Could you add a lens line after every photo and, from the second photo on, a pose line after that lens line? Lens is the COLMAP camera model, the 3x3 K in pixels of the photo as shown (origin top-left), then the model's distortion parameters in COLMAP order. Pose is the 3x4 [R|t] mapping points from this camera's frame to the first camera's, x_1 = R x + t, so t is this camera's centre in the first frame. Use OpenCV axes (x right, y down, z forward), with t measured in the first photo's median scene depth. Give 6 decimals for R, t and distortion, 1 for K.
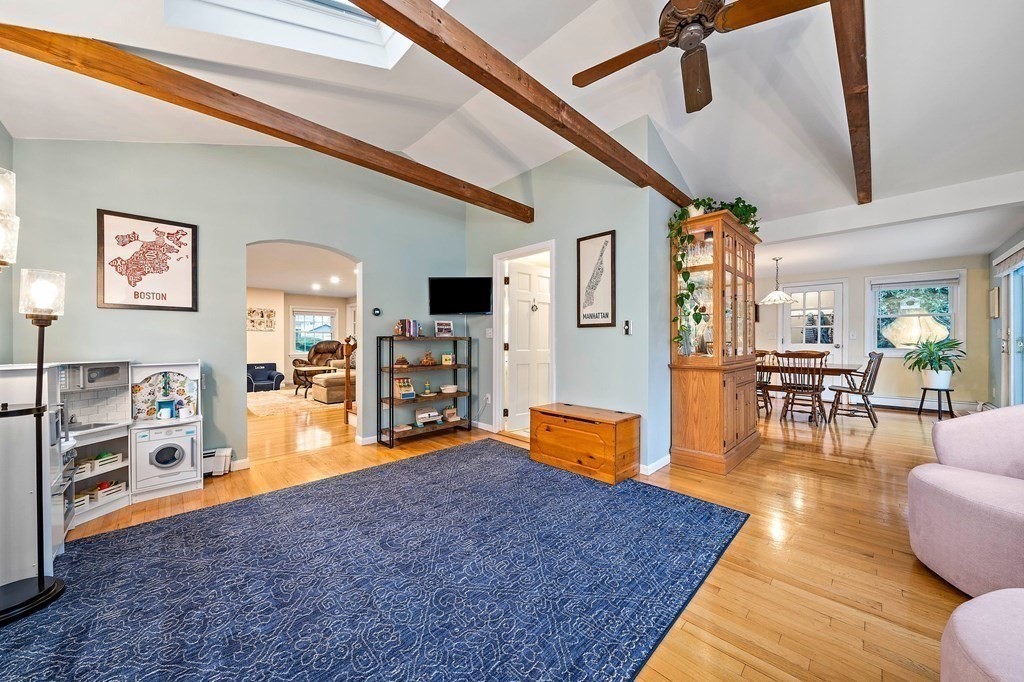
lens RADIAL K [[354.6, 0, 514.9], [0, 354.6, 341.0], [0, 0, 1]] dist [-0.005874, -0.000130]
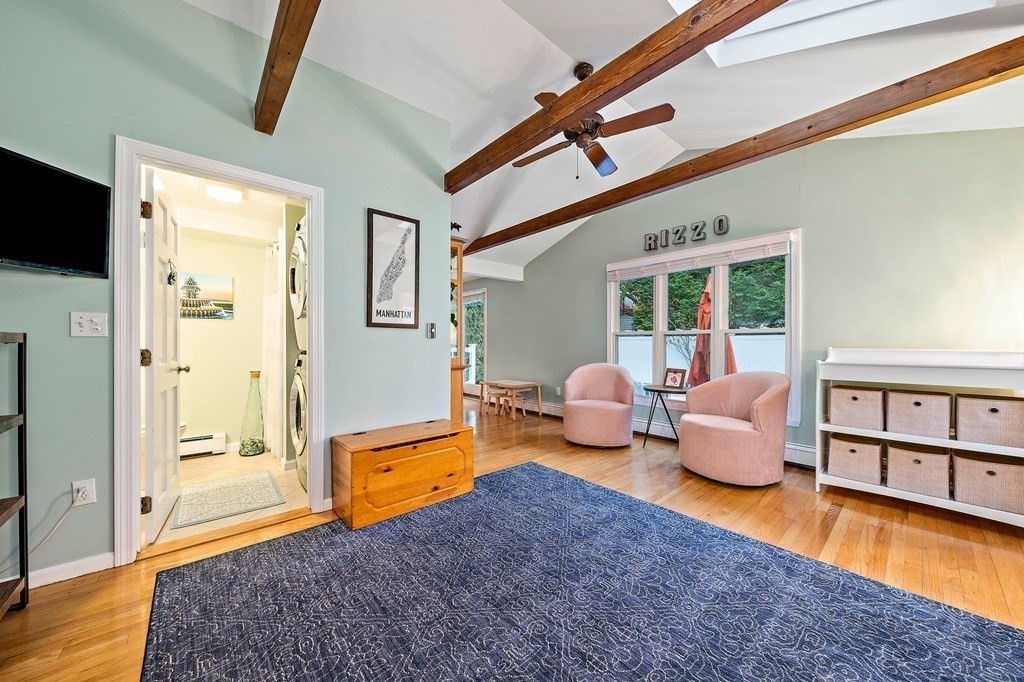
lens RADIAL K [[354.6, 0, 515.5], [0, 354.6, 343.5], [0, 0, 1]] dist [-0.005874, -0.000130]
pose [[0.069567, 0.001521, 0.997576, -0.587083], [-0.001941, 0.999997, -0.001390, -0.002241], [-0.997575, -0.001840, 0.069570, 0.685210]]
